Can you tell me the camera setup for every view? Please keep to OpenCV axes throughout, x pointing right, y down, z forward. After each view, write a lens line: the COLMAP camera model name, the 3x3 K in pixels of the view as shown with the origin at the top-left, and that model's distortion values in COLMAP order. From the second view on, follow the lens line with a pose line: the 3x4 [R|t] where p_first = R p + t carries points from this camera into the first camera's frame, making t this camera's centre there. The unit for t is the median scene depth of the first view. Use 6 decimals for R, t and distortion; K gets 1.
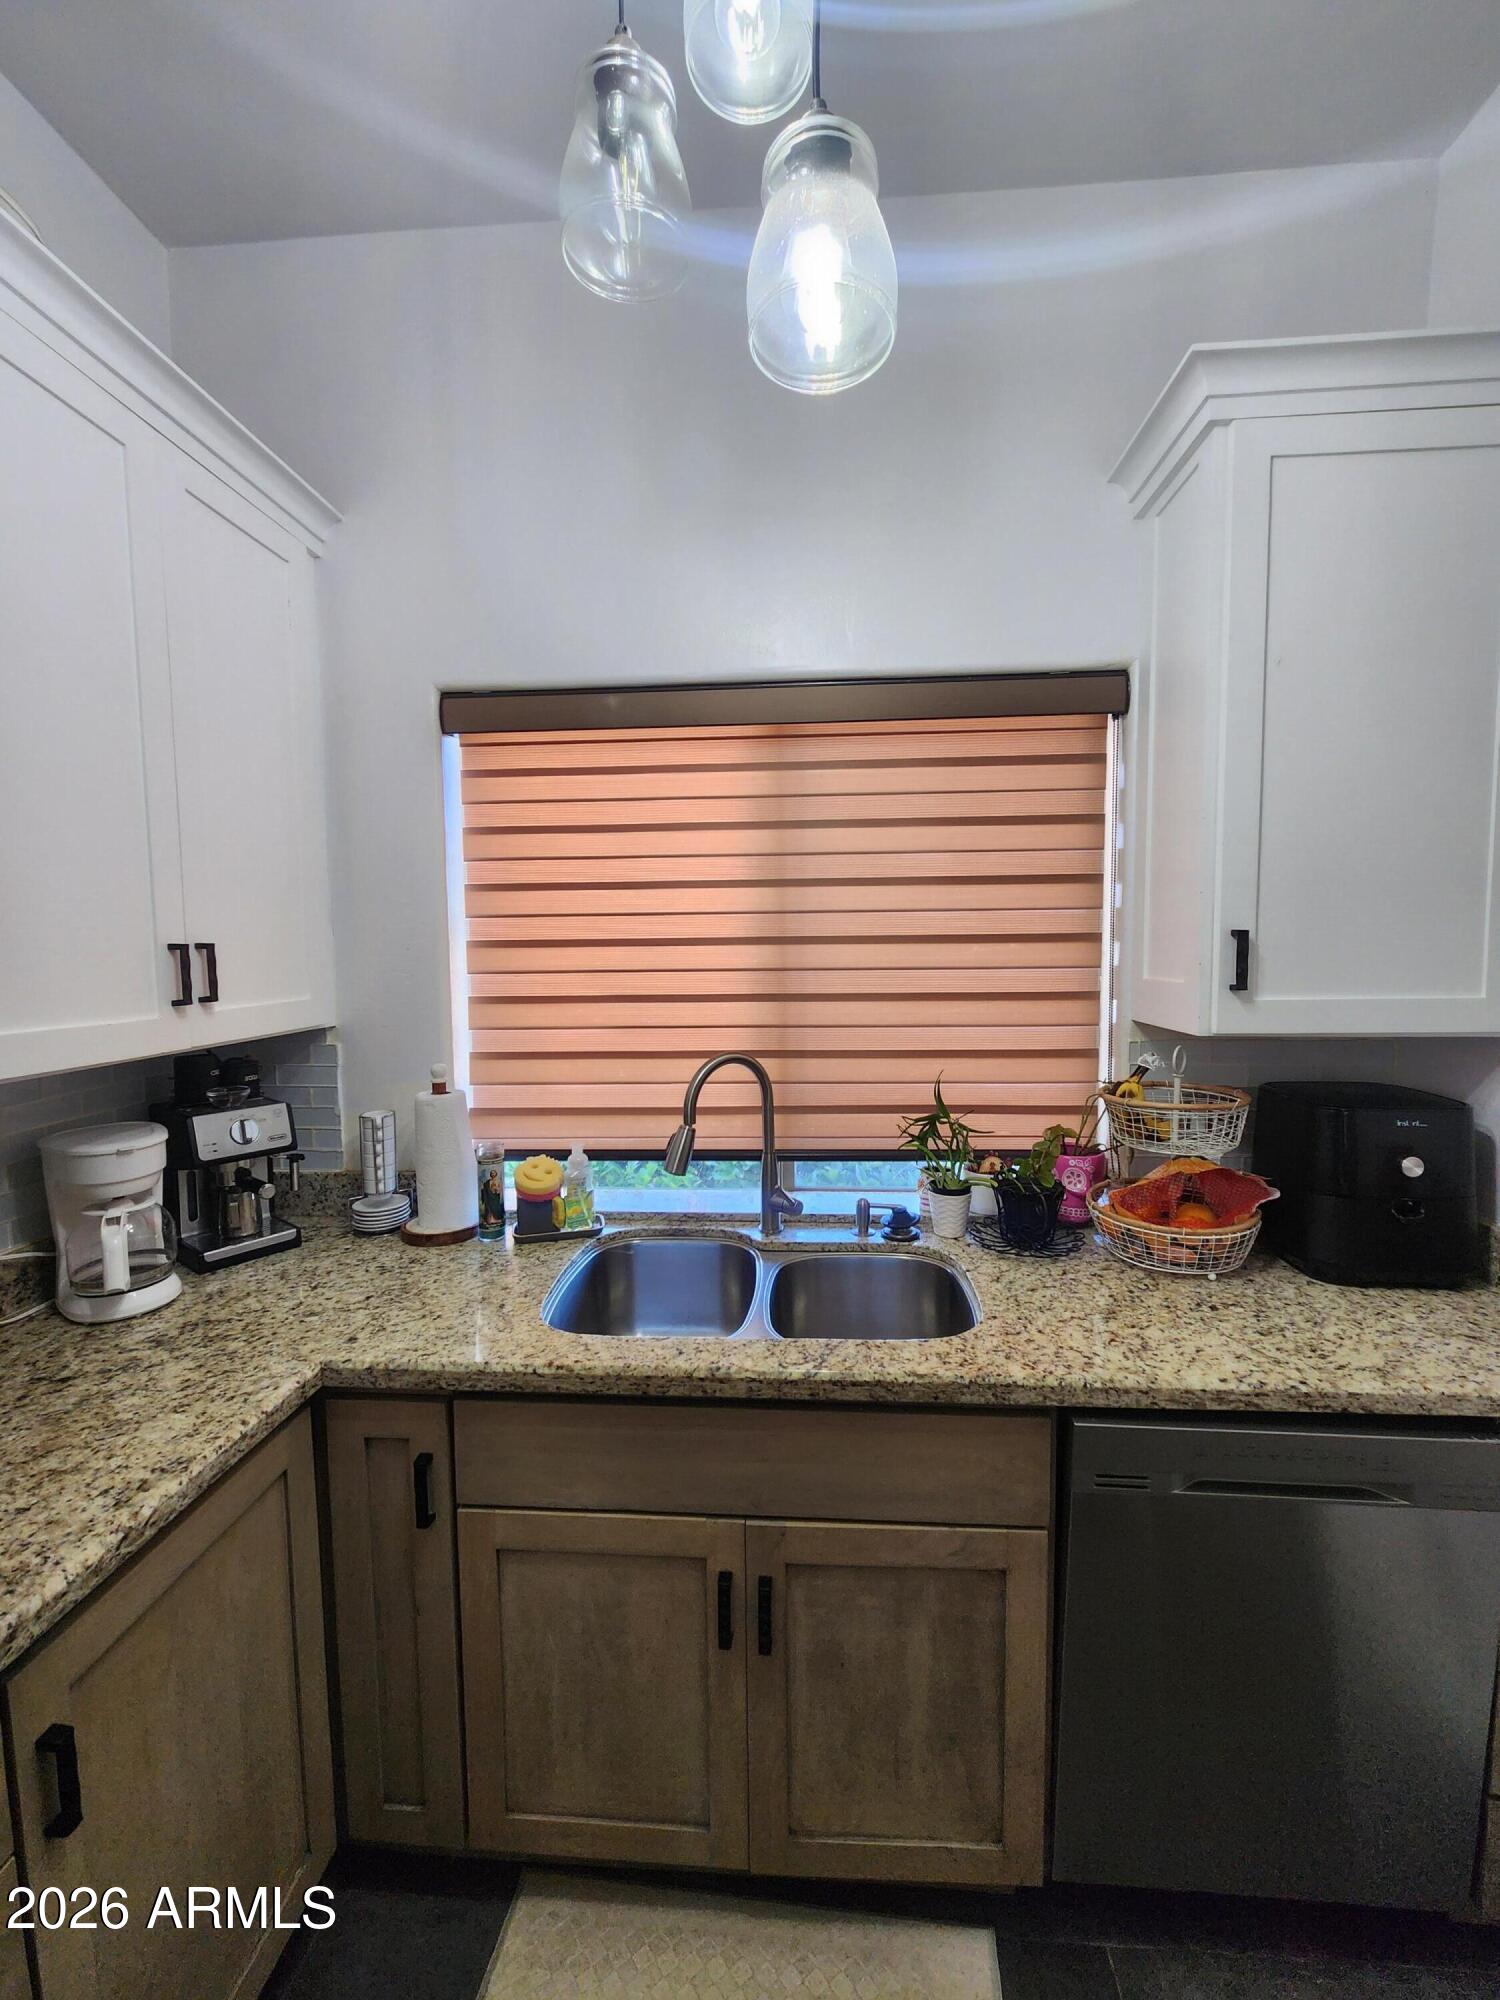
lens RADIAL K [[819.4, 0, 763.5], [0, 819.4, 987.6], [0, 0, 1]] dist [0.003791, -0.002622]
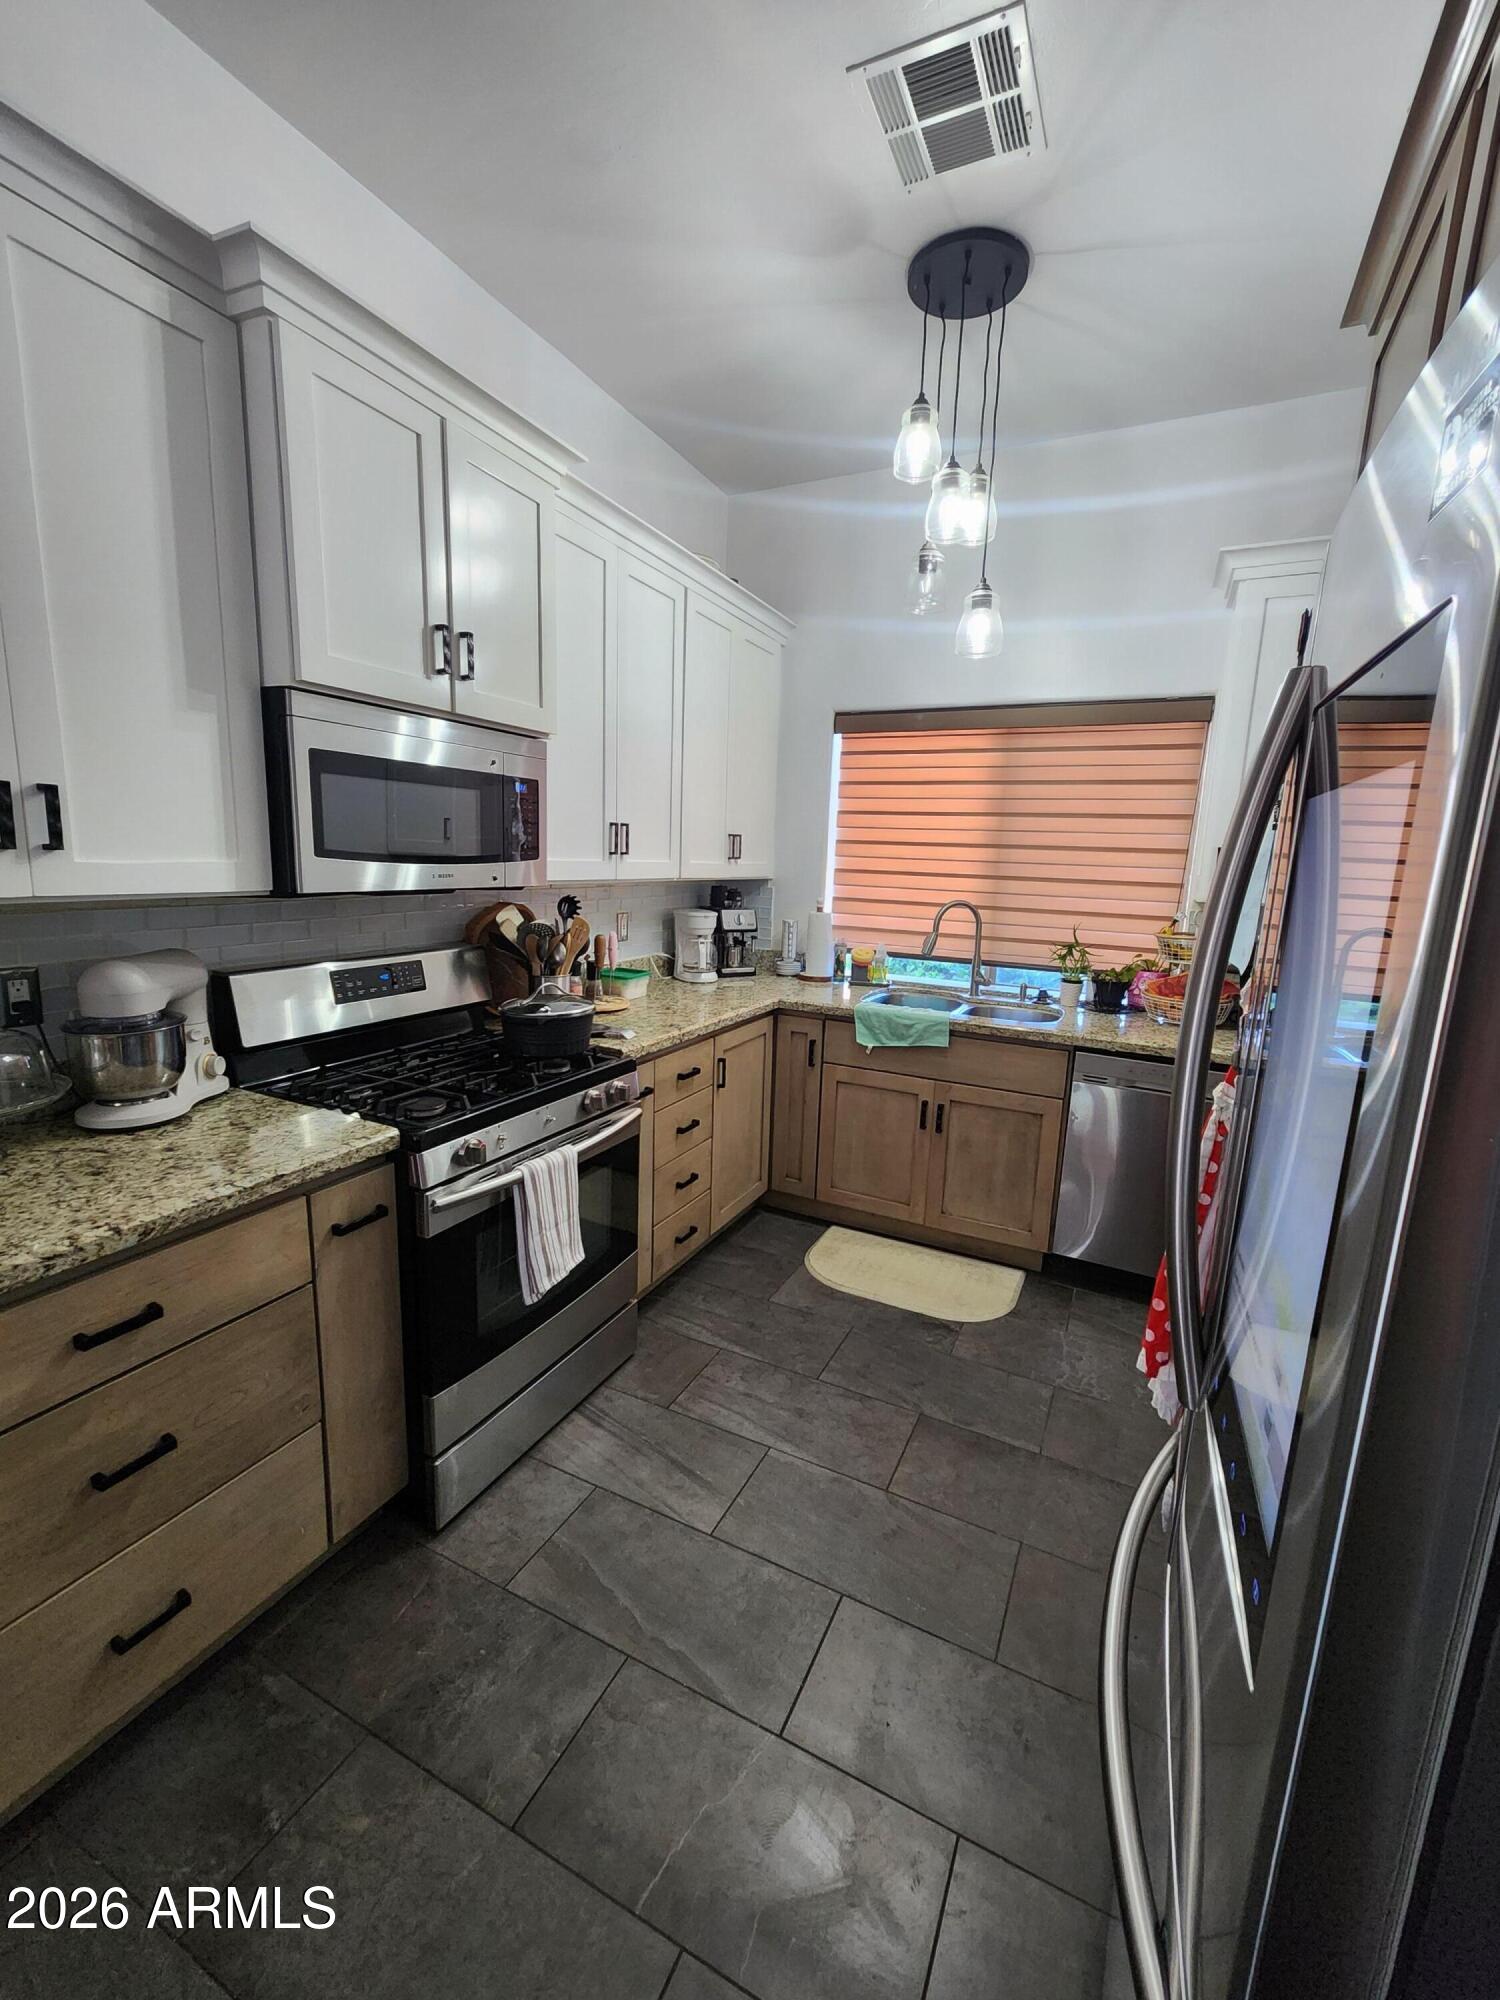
lens RADIAL K [[819.4, 0, 766.6], [0, 819.4, 1003.7], [0, 0, 1]] dist [0.003791, -0.002622]
pose [[0.927563, 0.112600, -0.356298, 0.273045], [-0.070891, 0.989228, 0.128069, 0.110030], [0.366880, -0.093534, 0.925554, -1.097091]]
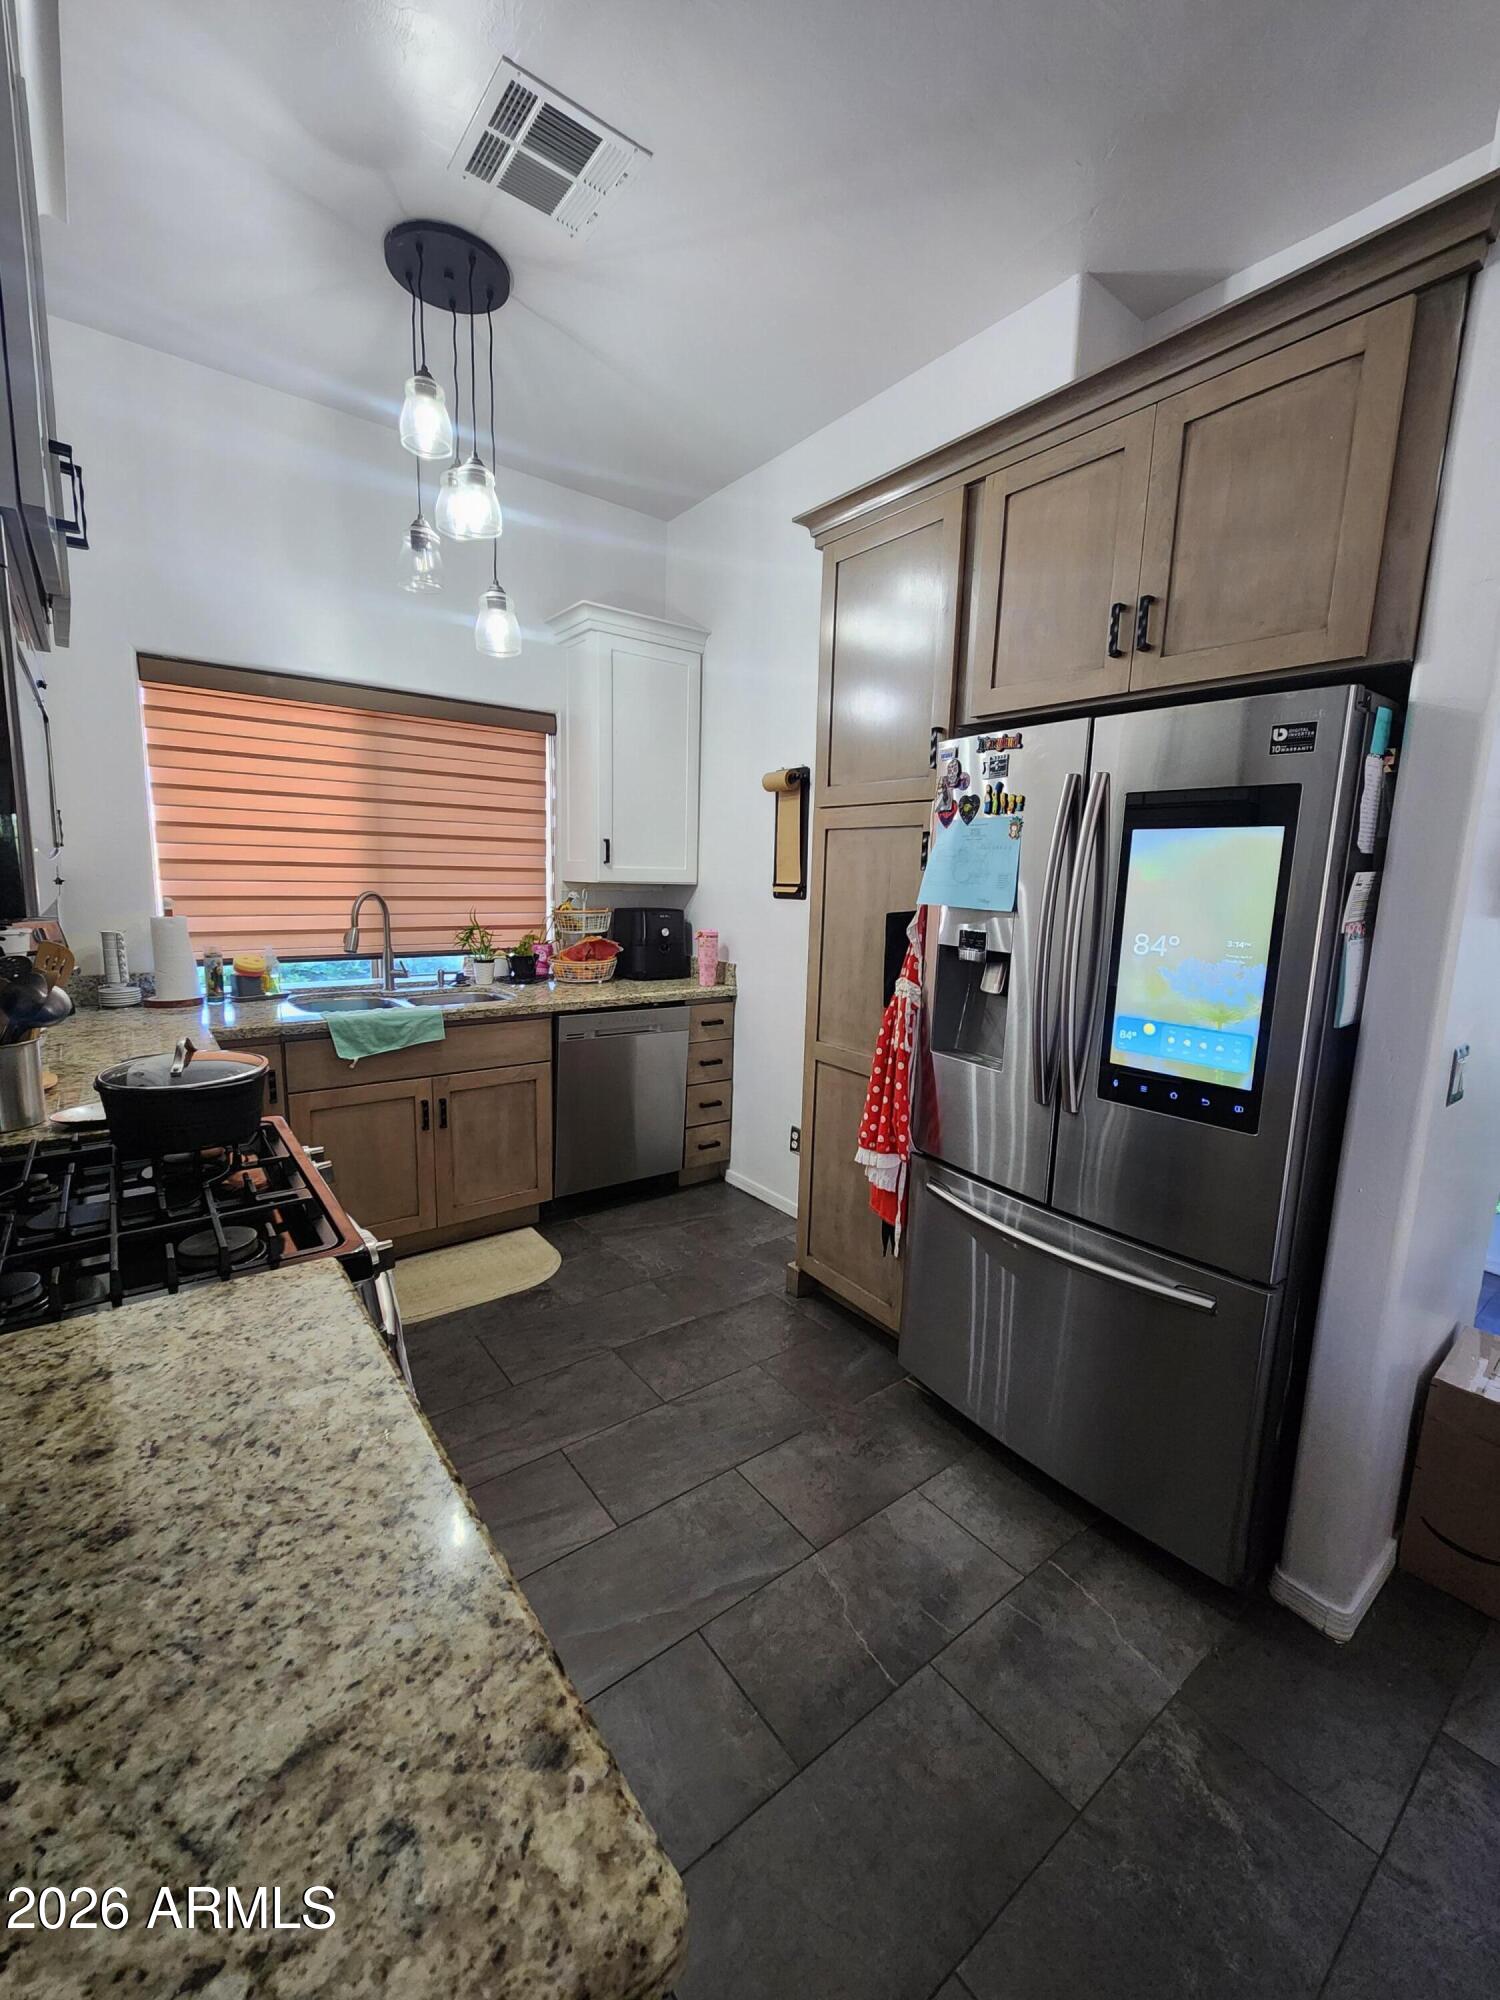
lens RADIAL K [[819.4, 0, 771.0], [0, 819.4, 1004.0], [0, 0, 1]] dist [0.003791, -0.002622]
pose [[0.739234, -0.077318, 0.668995, -0.666393], [0.007118, 0.994229, 0.107040, 0.146597], [-0.673411, -0.074366, 0.735519, -1.067570]]
